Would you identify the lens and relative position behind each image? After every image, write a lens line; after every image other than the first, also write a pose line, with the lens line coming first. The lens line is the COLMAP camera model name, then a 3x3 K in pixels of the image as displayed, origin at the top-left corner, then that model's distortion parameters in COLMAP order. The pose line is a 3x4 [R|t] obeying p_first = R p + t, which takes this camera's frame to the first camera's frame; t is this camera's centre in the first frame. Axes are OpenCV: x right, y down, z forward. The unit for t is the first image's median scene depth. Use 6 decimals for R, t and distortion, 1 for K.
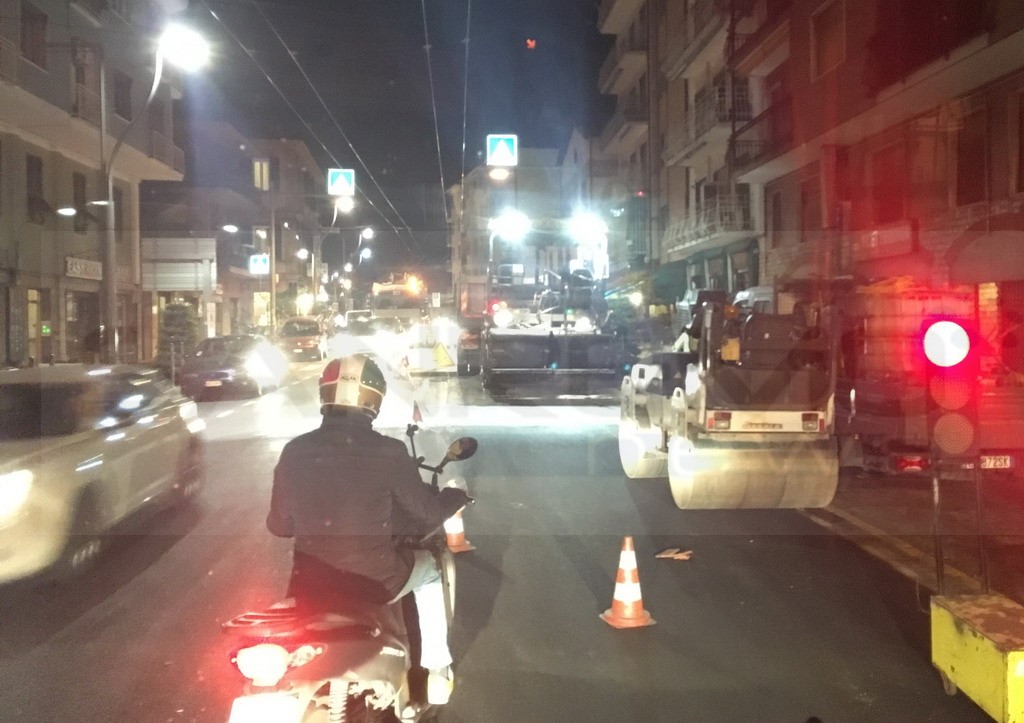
lens RADIAL K [[983.2, 0, 577.8], [0, 983.2, 325.1], [0, 0, 1]] dist [0.060761, 0.000000]
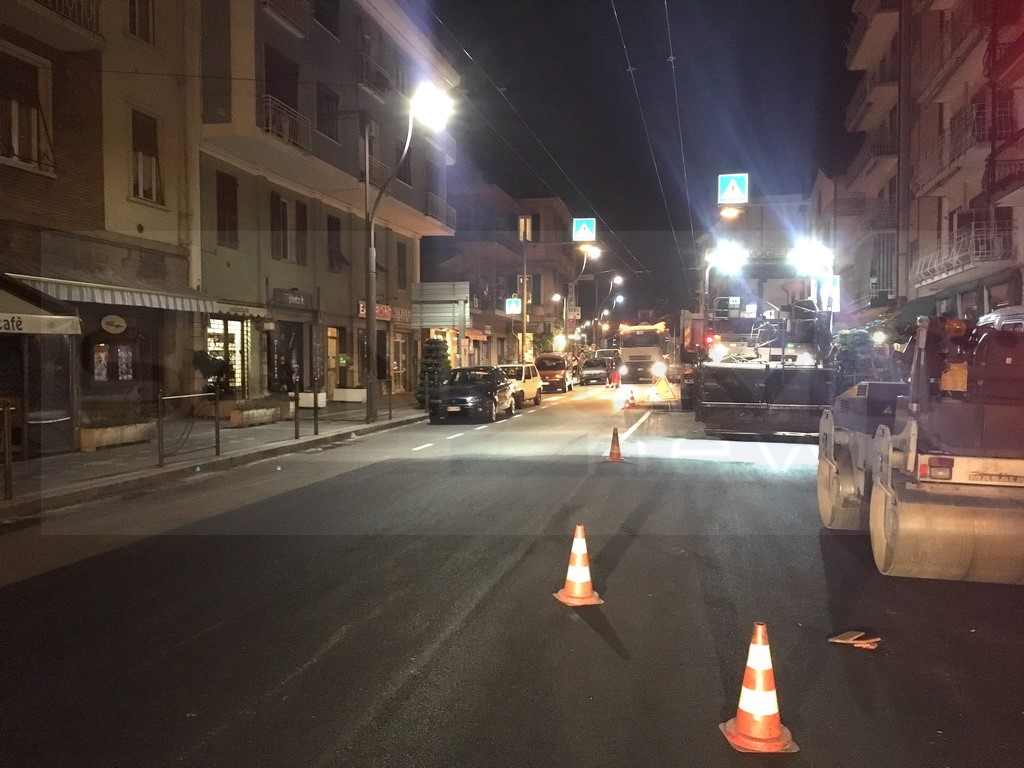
lens RADIAL K [[874.1, 0, 506.0], [0, 874.1, 386.8], [0, 0, 1]] dist [0.055207, -0.067696]
pose [[0.938669, 0.019811, -0.344249, 0.020890], [-0.011491, 0.999591, 0.026194, 0.006003], [0.344627, -0.020632, 0.938513, 0.074860]]
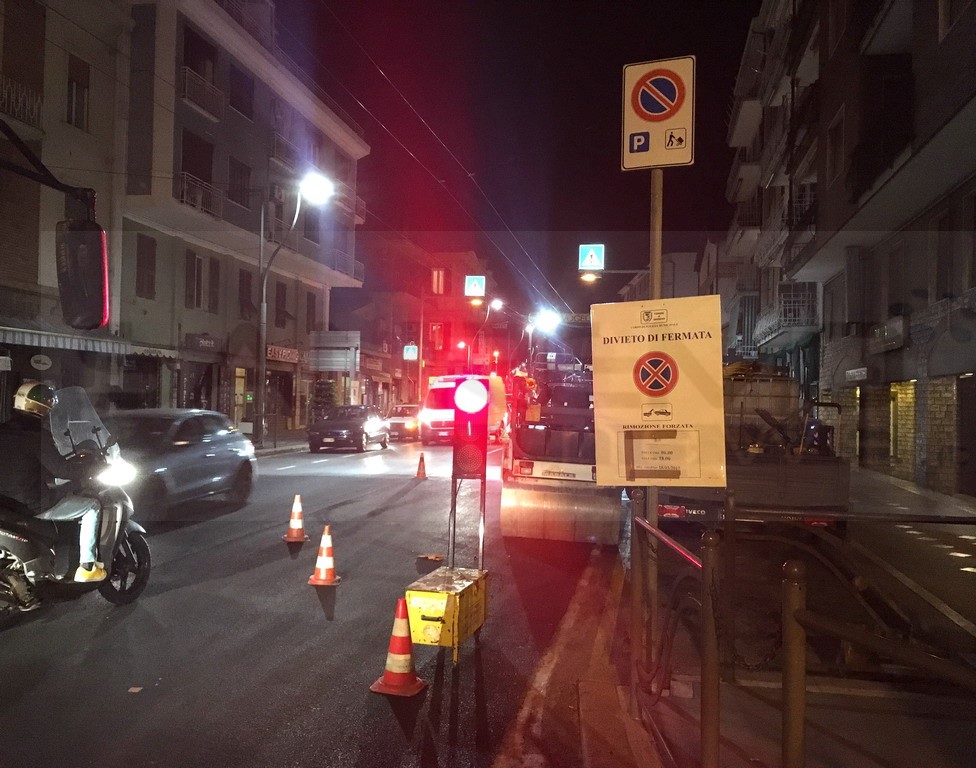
lens RADIAL K [[887.9, 0, 463.3], [0, 887.9, 381.7], [0, 0, 1]] dist [0.049133, -0.043937]
pose [[0.942086, 0.024963, -0.334440, 0.151527], [-0.036568, 0.998926, -0.028448, 0.006625], [0.333371, 0.039030, 0.941987, -0.043587]]
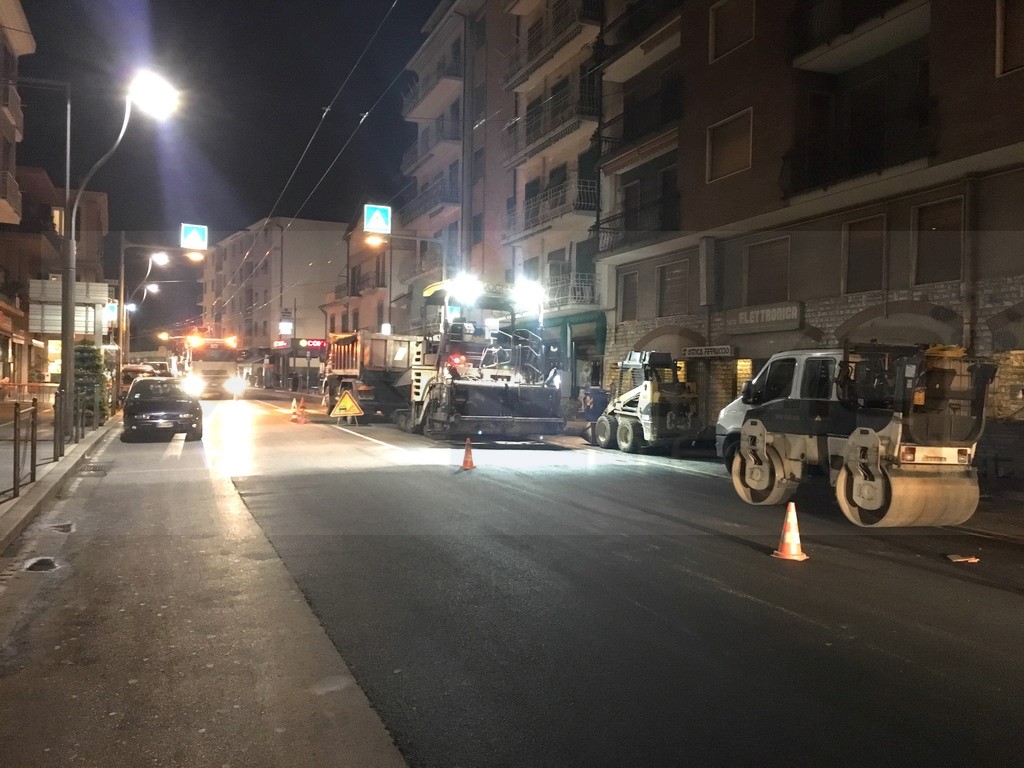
lens RADIAL K [[874.1, 0, 509.1], [0, 874.1, 395.2], [0, 0, 1]] dist [0.055207, -0.067696]
pose [[0.965475, 0.027257, 0.259065, -0.204401], [-0.029070, 0.999572, 0.003169, 0.011661], [-0.258868, -0.010591, 0.965855, 0.025495]]
